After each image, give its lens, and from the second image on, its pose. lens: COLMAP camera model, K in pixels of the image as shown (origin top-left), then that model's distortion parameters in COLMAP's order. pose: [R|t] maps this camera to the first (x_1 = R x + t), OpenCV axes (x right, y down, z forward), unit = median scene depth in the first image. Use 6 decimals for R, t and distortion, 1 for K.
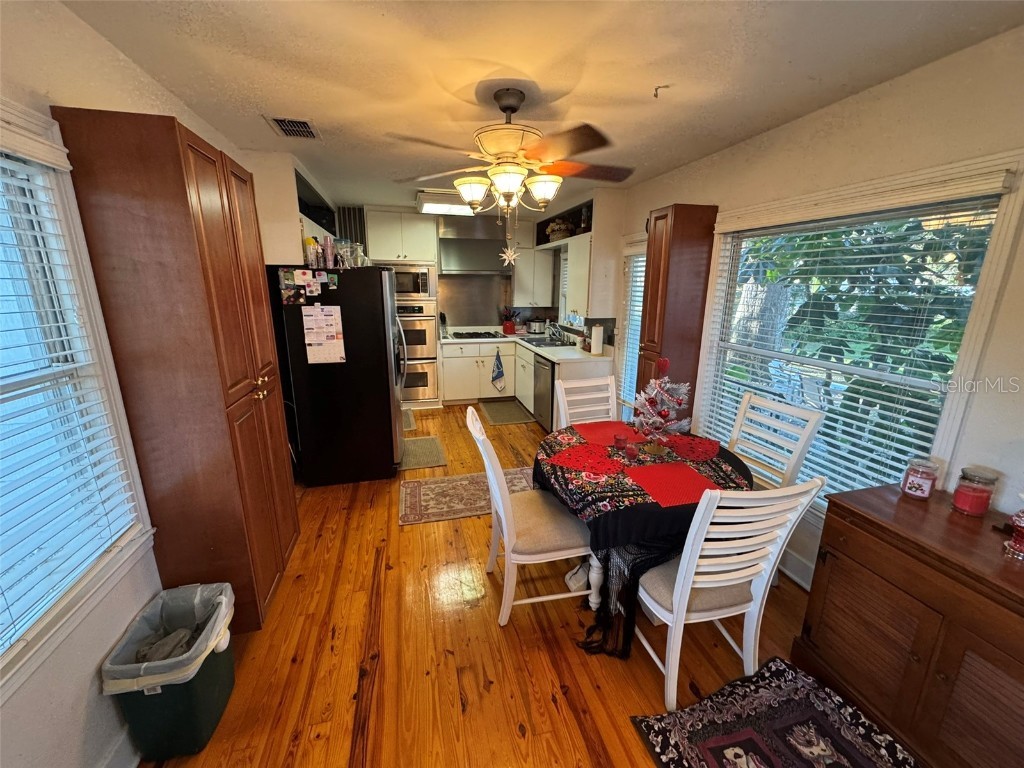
lens RADIAL K [[407.9, 0, 510.4], [0, 407.9, 385.6], [0, 0, 1]] dist [0.001717, -0.000015]
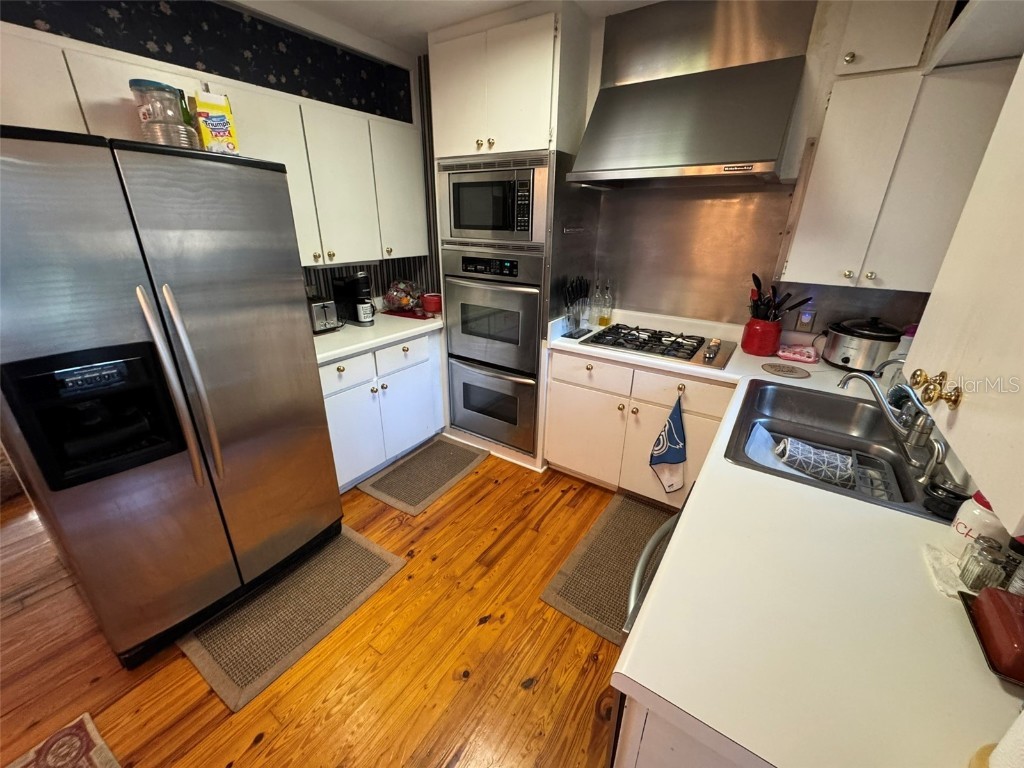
lens RADIAL K [[407.9, 0, 508.2], [0, 407.9, 382.5], [0, 0, 1]] dist [0.001717, -0.000015]
pose [[0.659937, 0.284703, -0.695289, 0.119764], [-0.186756, 0.958538, 0.215236, -0.147966], [0.727740, -0.012193, 0.685745, 0.625951]]
